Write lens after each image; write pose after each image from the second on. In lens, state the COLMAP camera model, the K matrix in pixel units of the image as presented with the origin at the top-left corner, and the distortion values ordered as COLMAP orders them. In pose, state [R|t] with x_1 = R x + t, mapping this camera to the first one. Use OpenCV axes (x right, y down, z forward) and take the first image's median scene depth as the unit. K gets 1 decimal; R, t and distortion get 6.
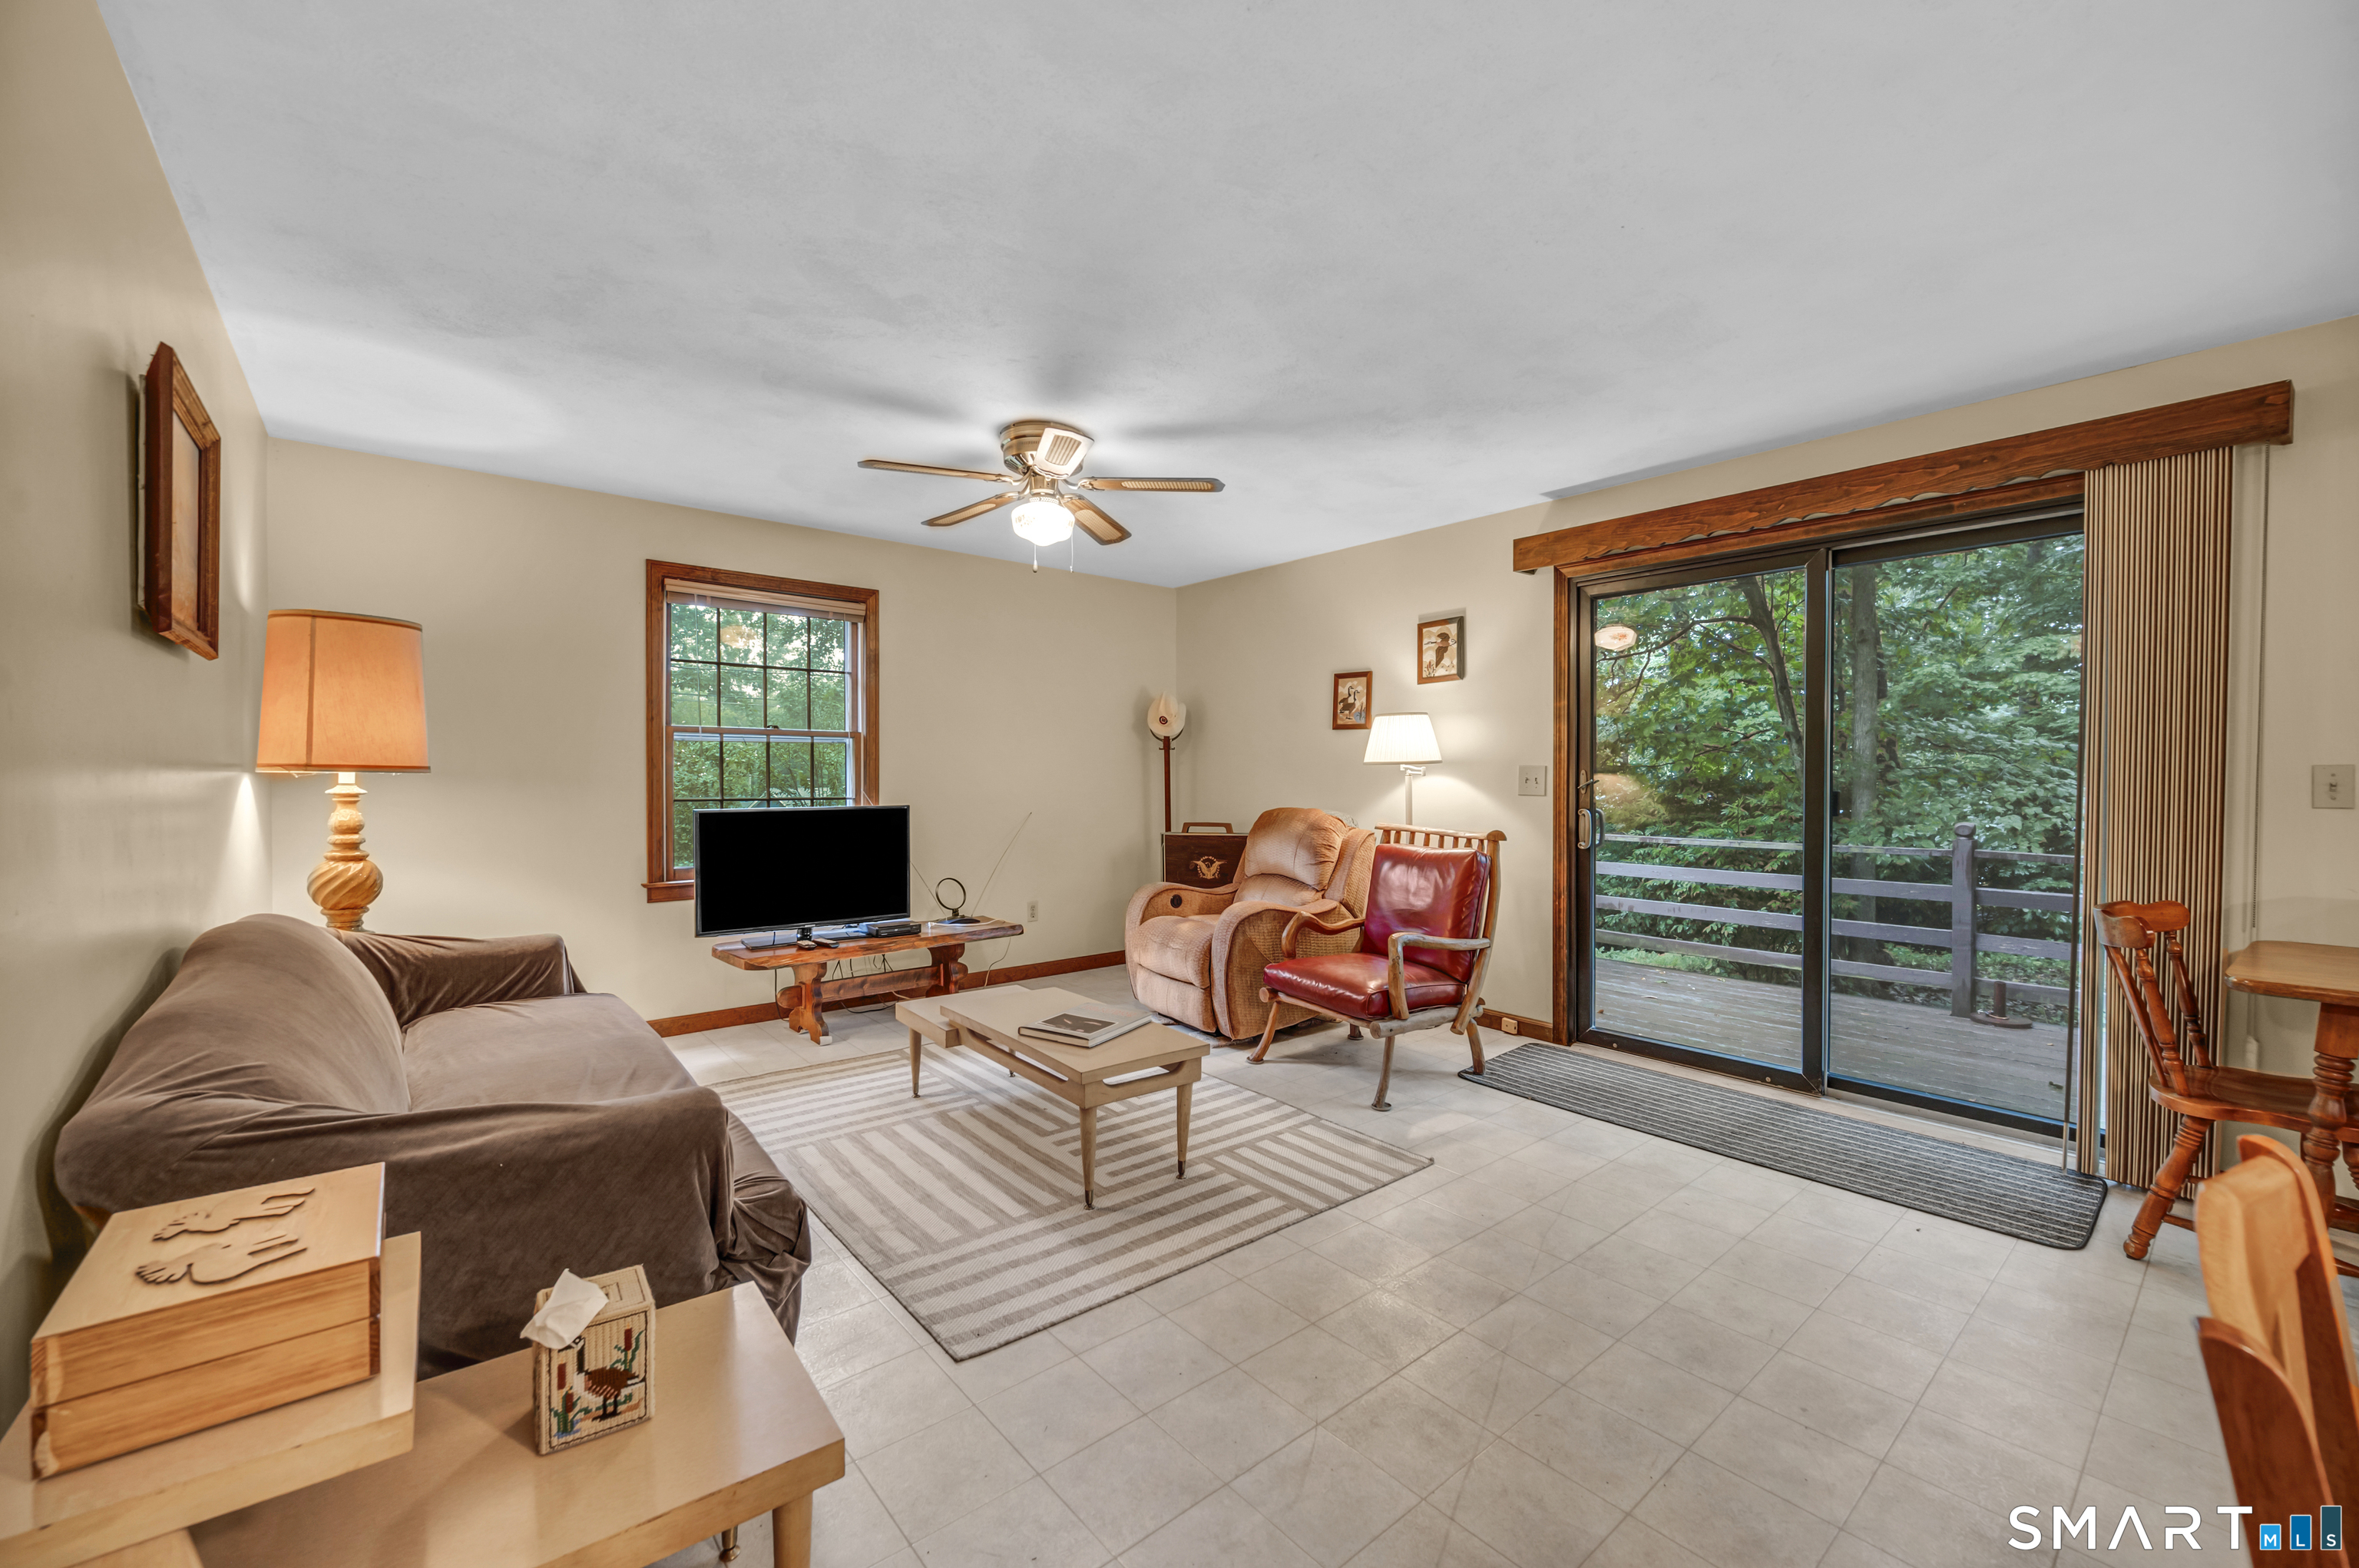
lens RADIAL K [[953.6, 0, 1192.7], [0, 953.6, 784.1], [0, 0, 1]] dist [-0.003333, 0.000103]
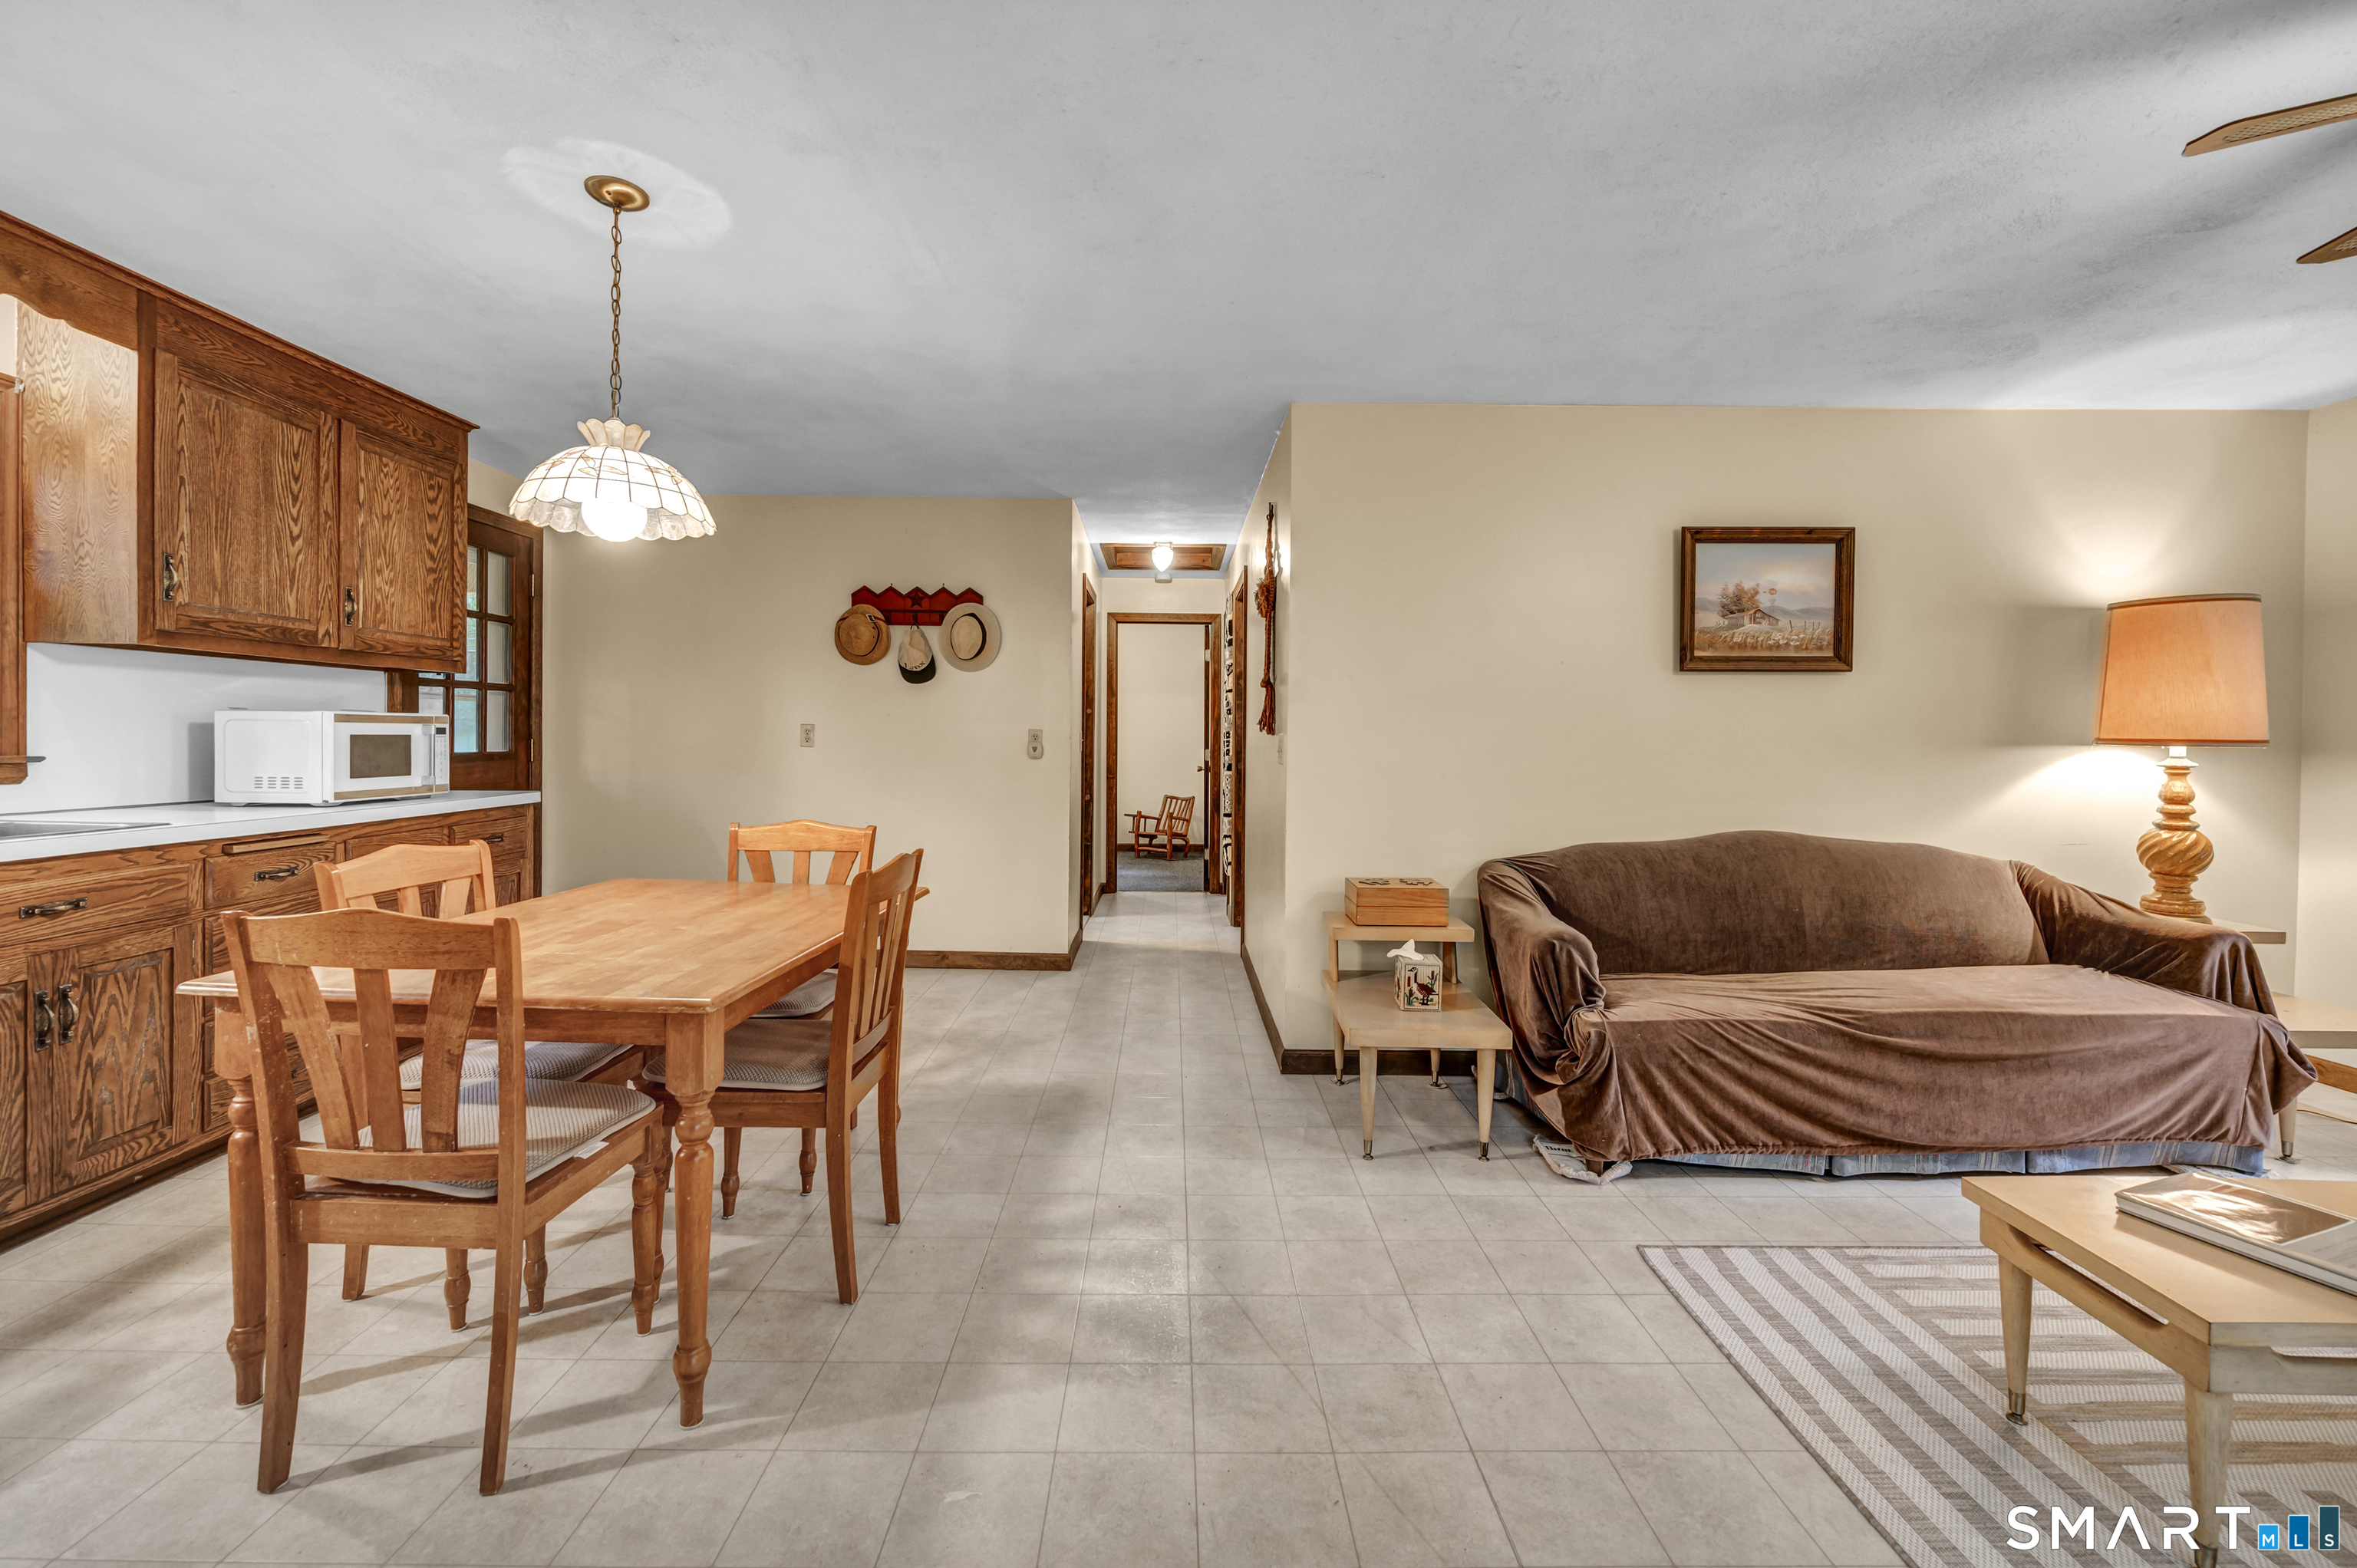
lens RADIAL K [[952.7, 0, 1179.5], [0, 952.7, 762.0], [0, 0, 1]] dist [-0.003333, 0.000103]
pose [[-0.642714, 0.009149, -0.766051, 0.491344], [-0.020129, 0.999382, 0.028823, -0.002191], [0.765842, 0.033945, -0.642133, 0.642311]]
